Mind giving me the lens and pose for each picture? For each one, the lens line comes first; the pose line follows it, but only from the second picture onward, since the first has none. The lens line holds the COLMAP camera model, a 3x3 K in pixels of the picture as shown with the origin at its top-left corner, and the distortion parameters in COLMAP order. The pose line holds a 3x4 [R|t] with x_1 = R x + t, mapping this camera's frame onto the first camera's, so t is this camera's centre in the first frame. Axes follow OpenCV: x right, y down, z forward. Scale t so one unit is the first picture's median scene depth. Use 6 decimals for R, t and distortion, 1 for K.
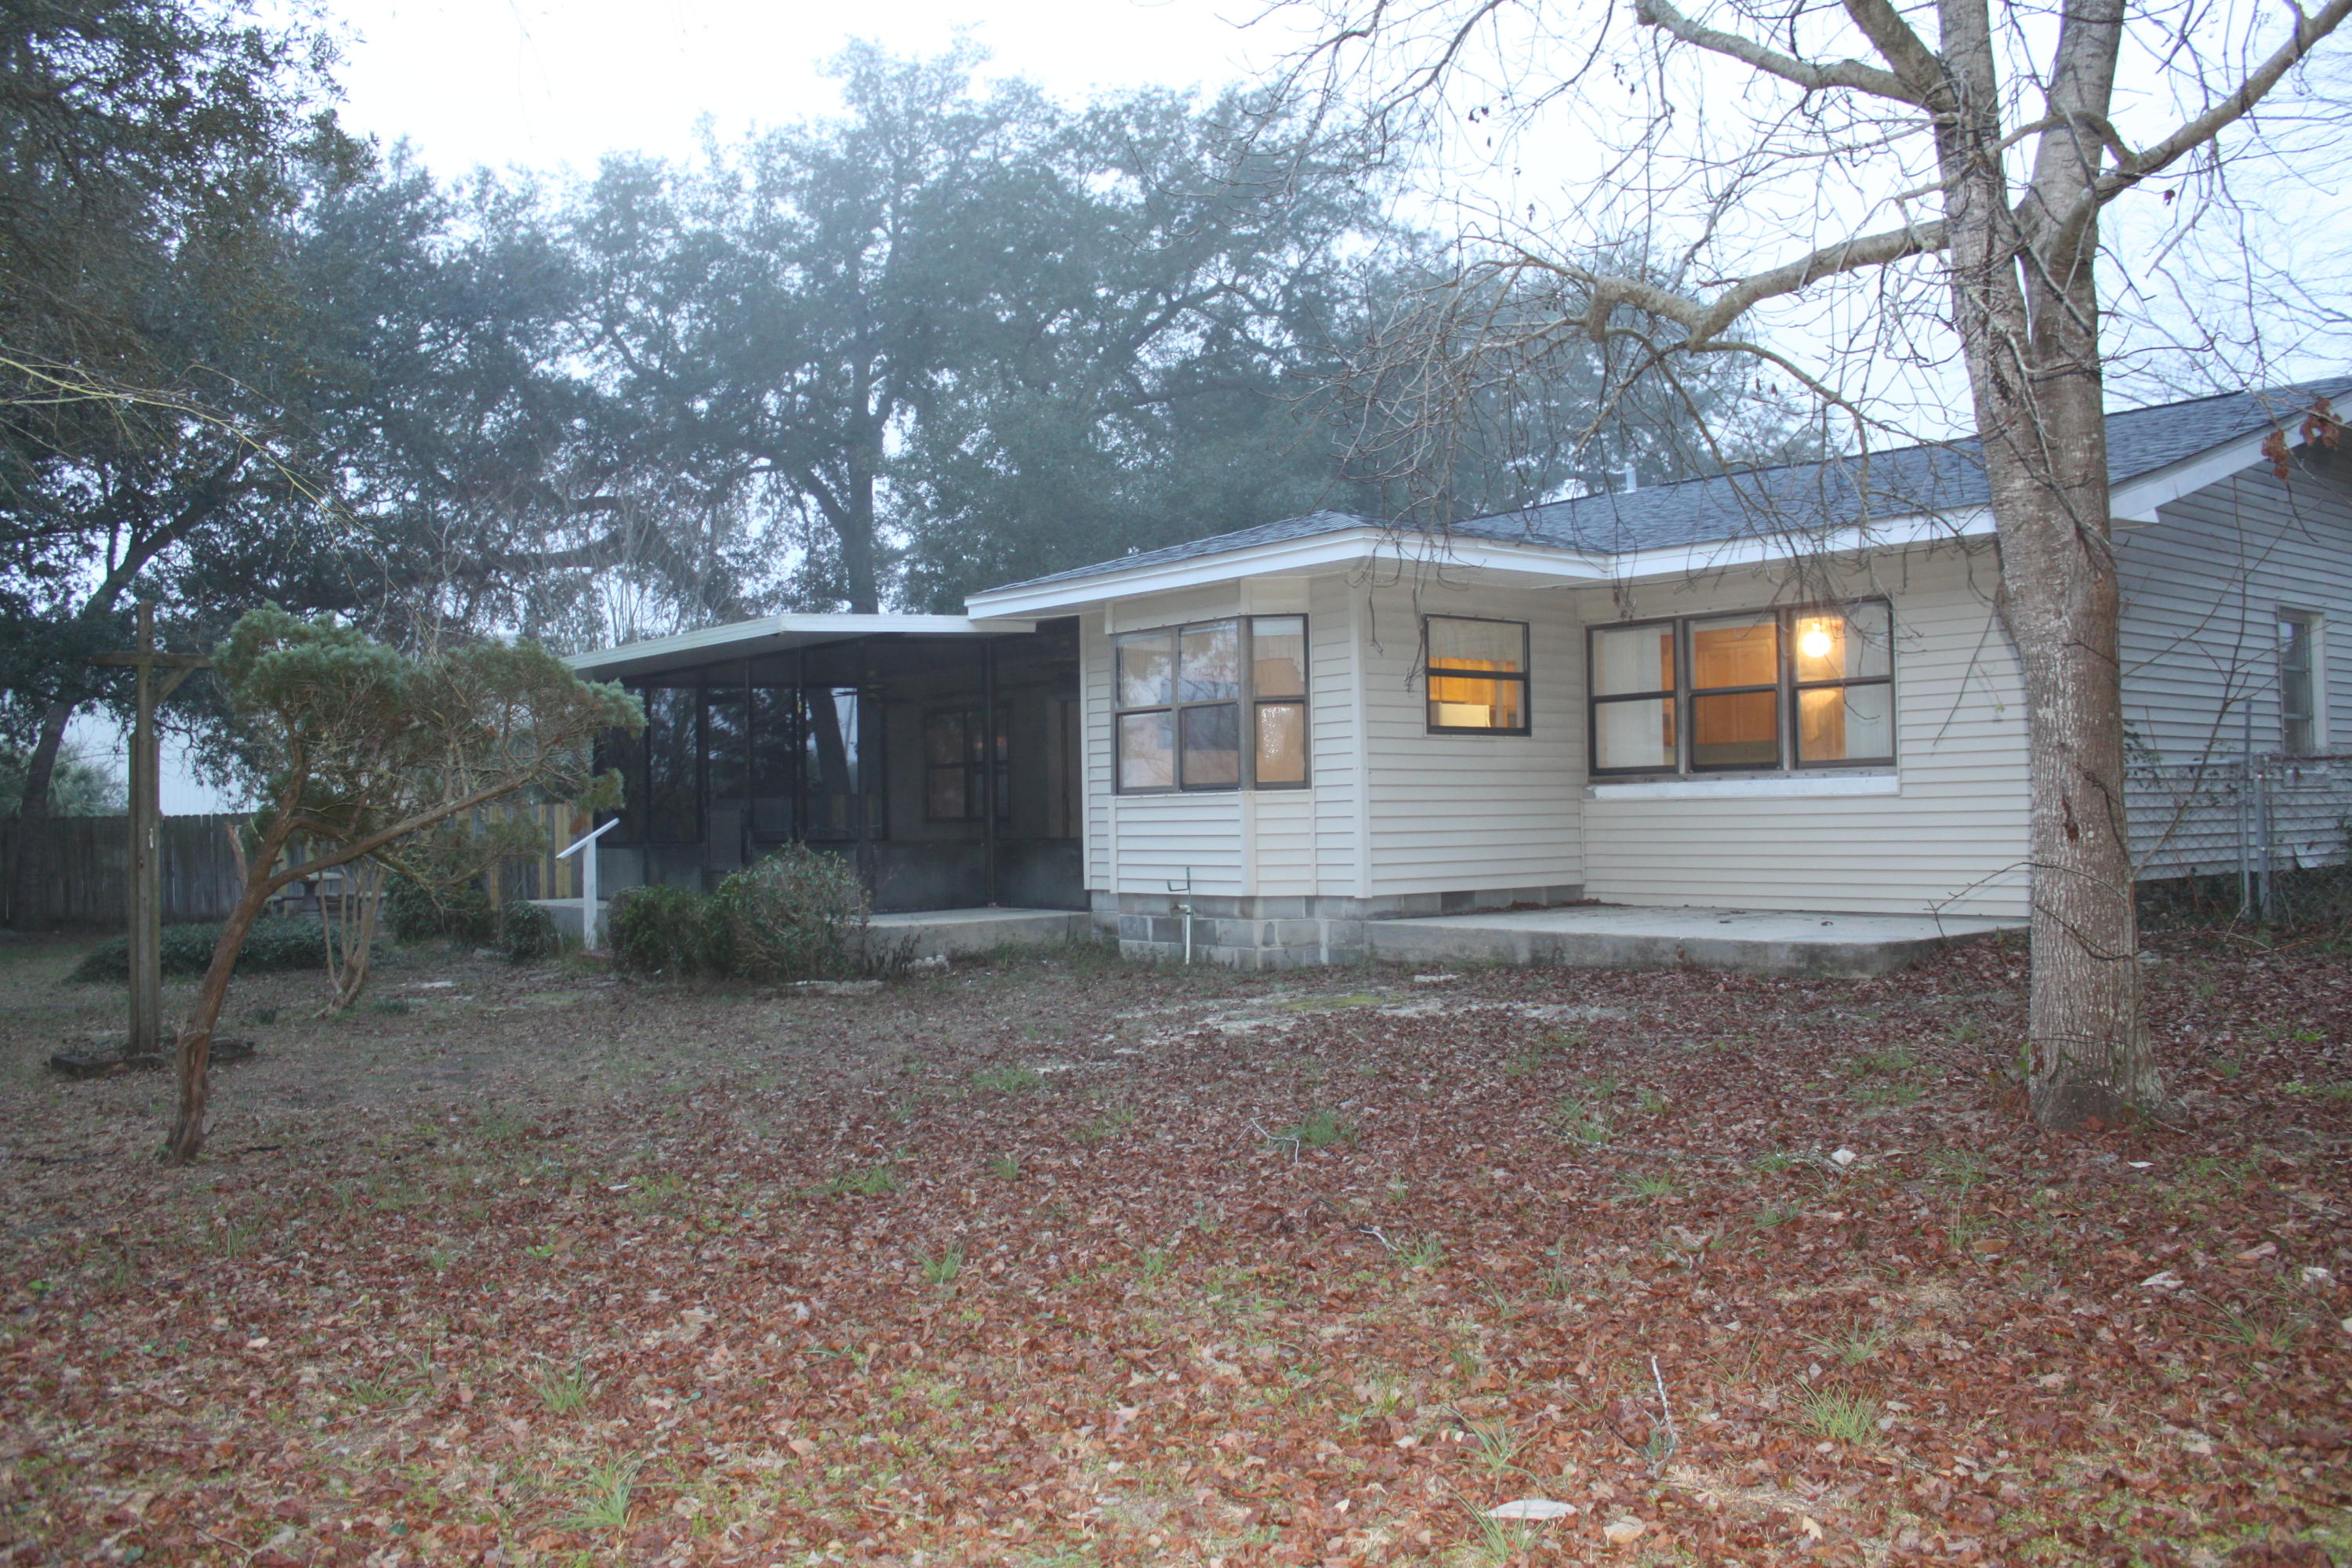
lens RADIAL K [[1969.3, 0, 1171.3], [0, 1969.3, 747.1], [0, 0, 1]] dist [-0.164018, 0.151688]
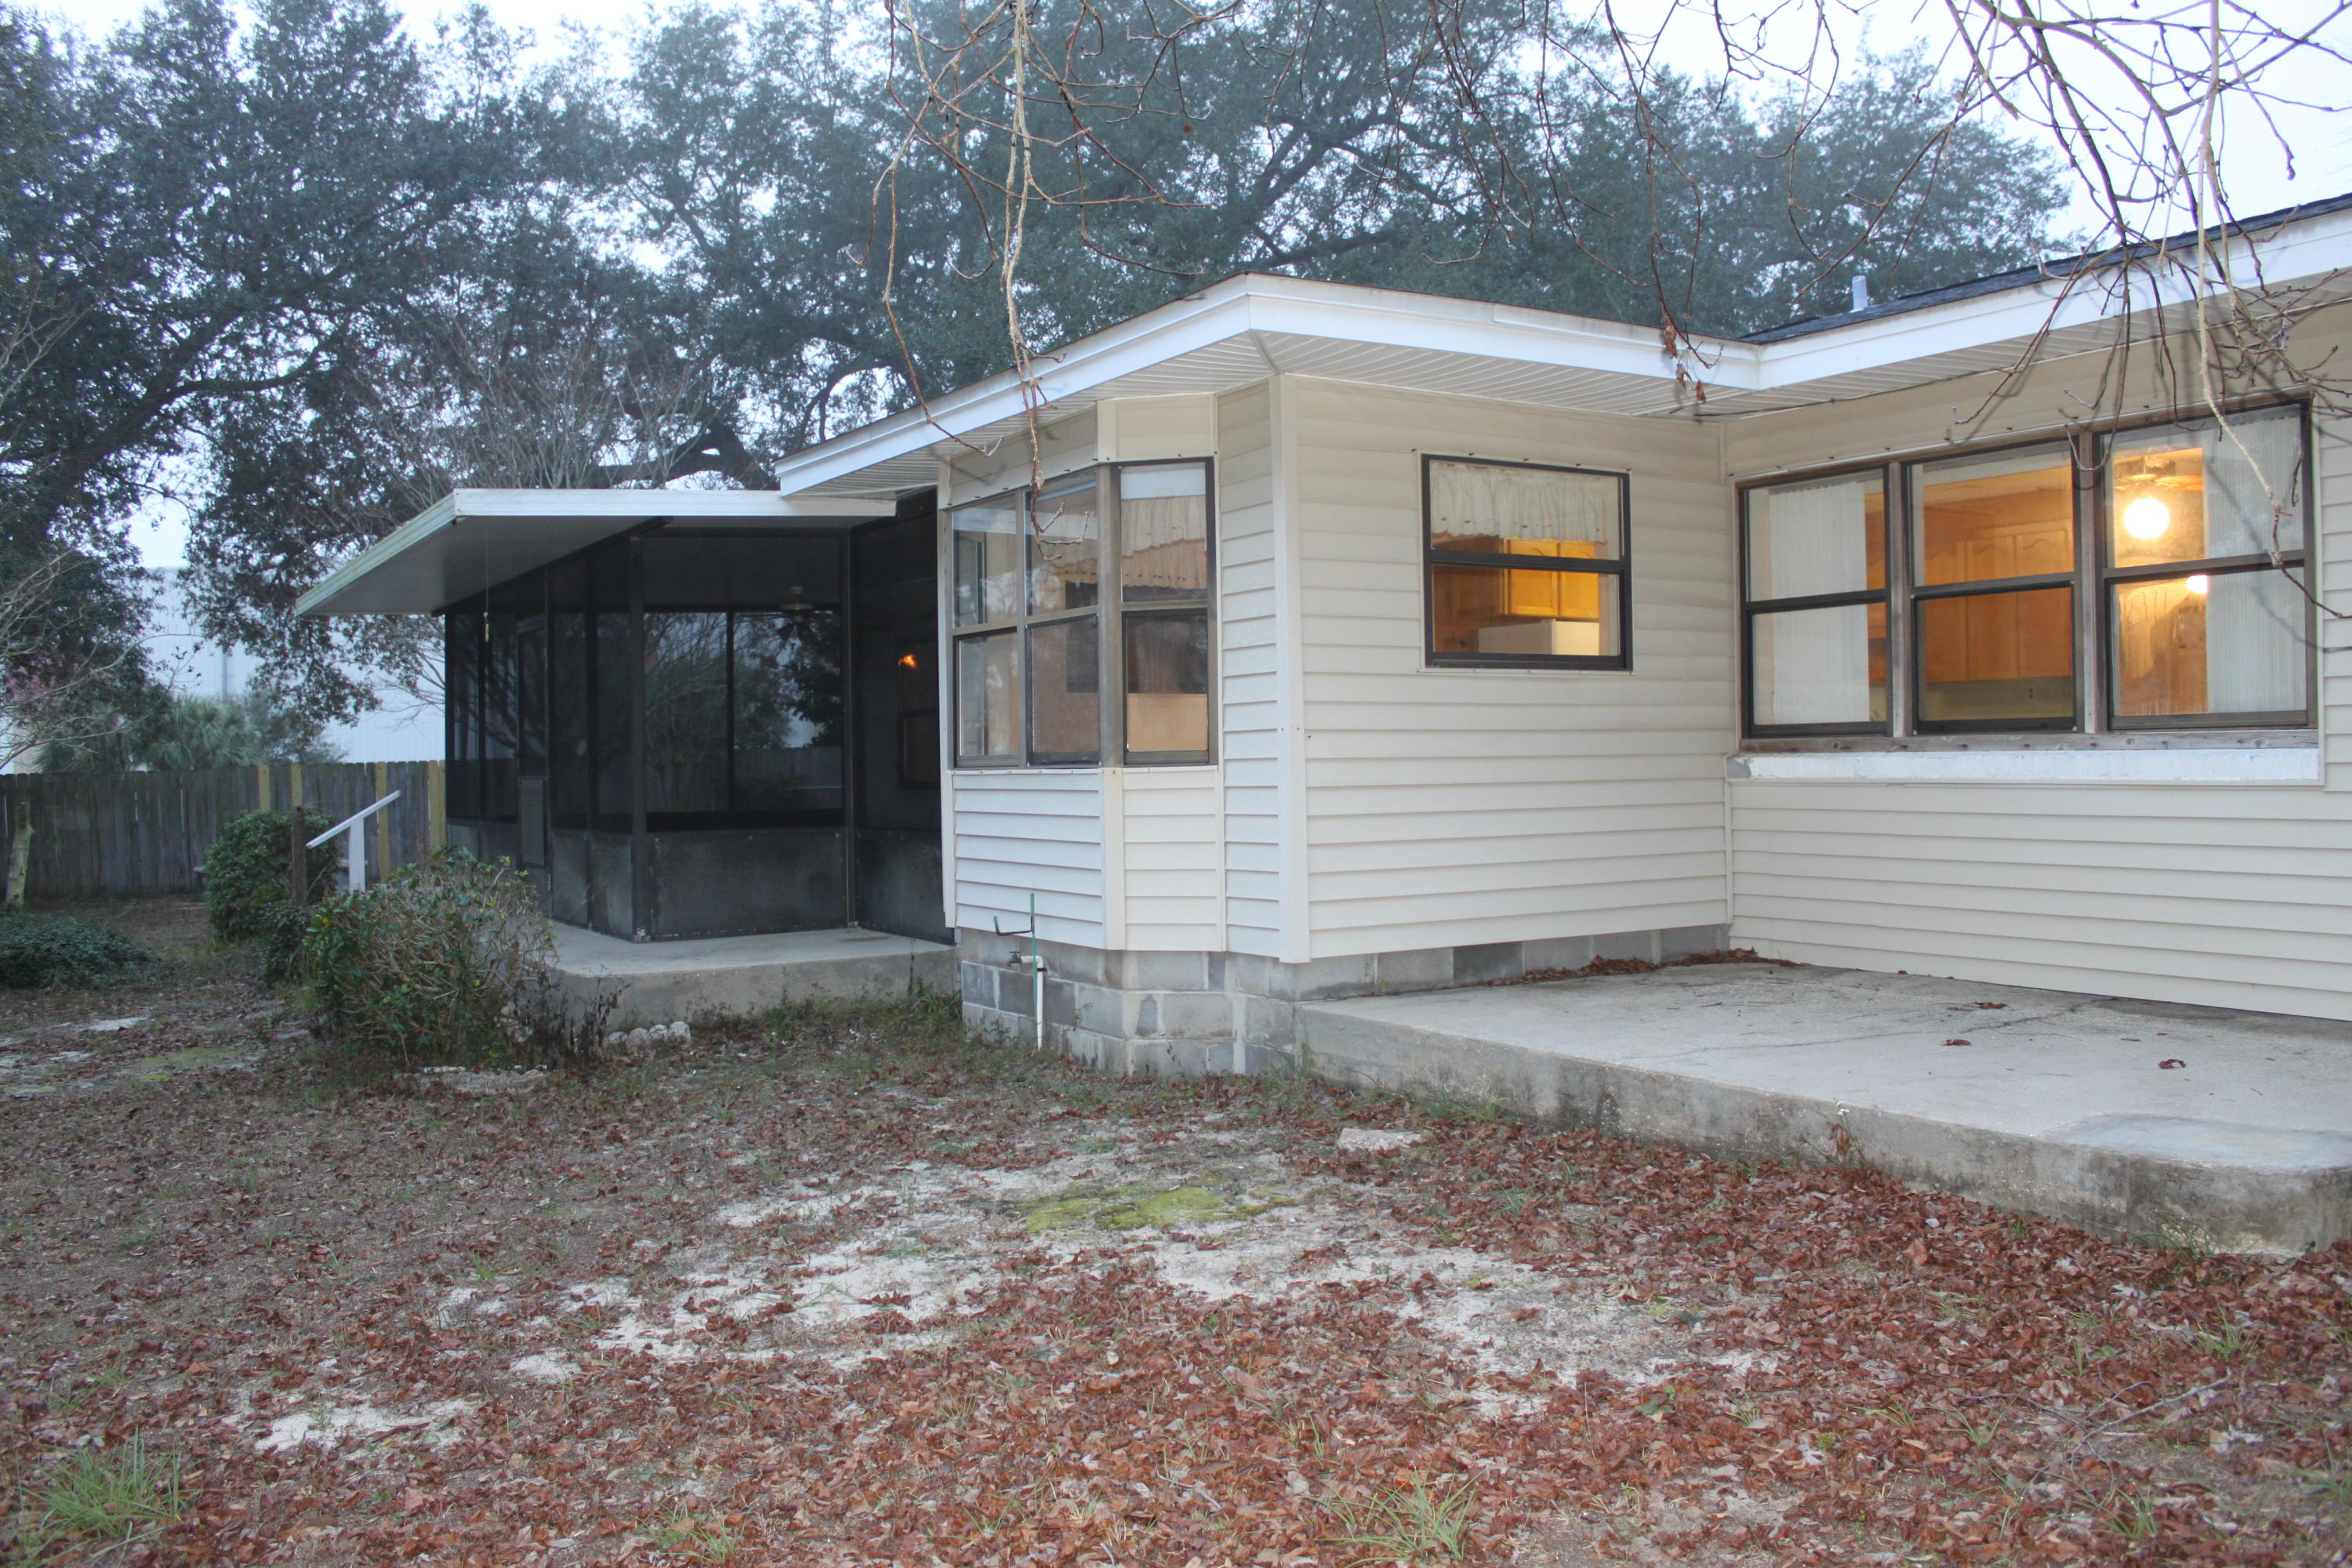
lens RADIAL K [[1971.3, 0, 1168.4], [0, 1971.3, 754.0], [0, 0, 1]] dist [-0.162875, 0.148427]
pose [[0.989425, 0.000842, -0.145044, 0.138498], [0.004612, 0.999295, 0.037257, -0.003196], [0.144973, -0.037531, 0.988724, 0.430140]]
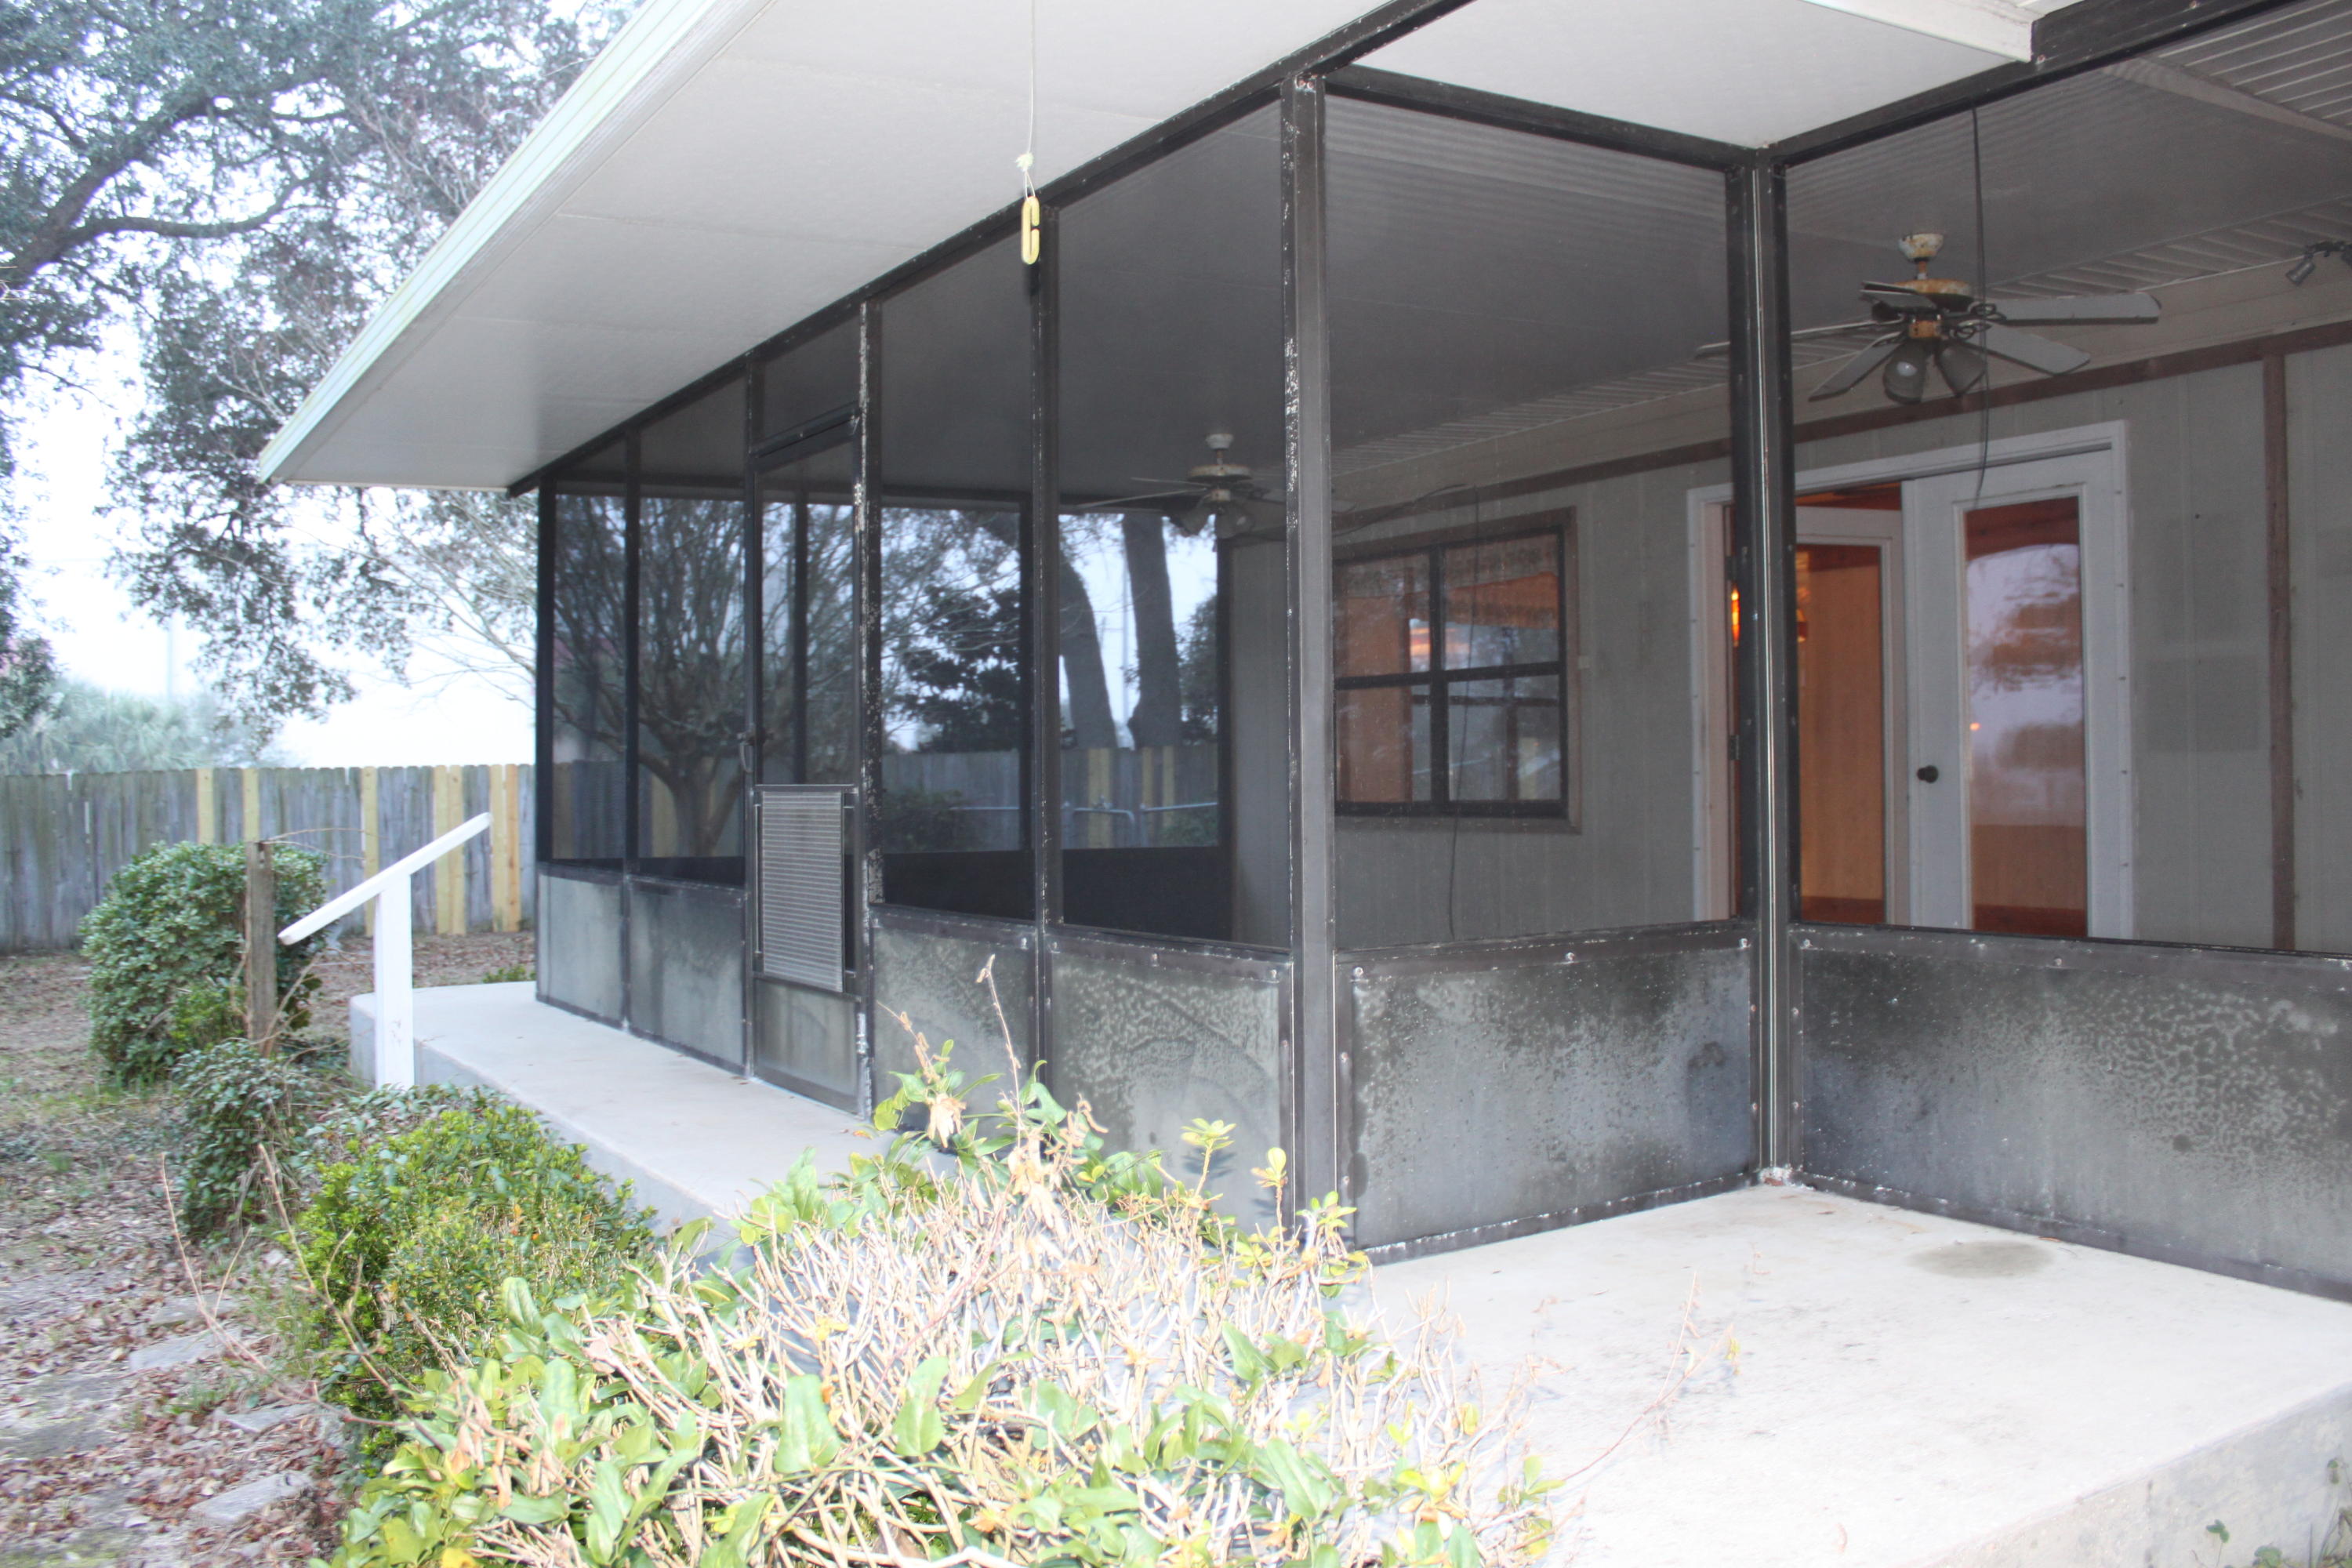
lens RADIAL K [[1971.3, 0, 1168.4], [0, 1971.3, 754.0], [0, 0, 1]] dist [-0.162875, 0.148427]
pose [[0.992317, 0.009267, -0.123375, -0.166237], [-0.006000, 0.999622, 0.026823, 0.022356], [0.123577, -0.025877, 0.991998, 0.898279]]
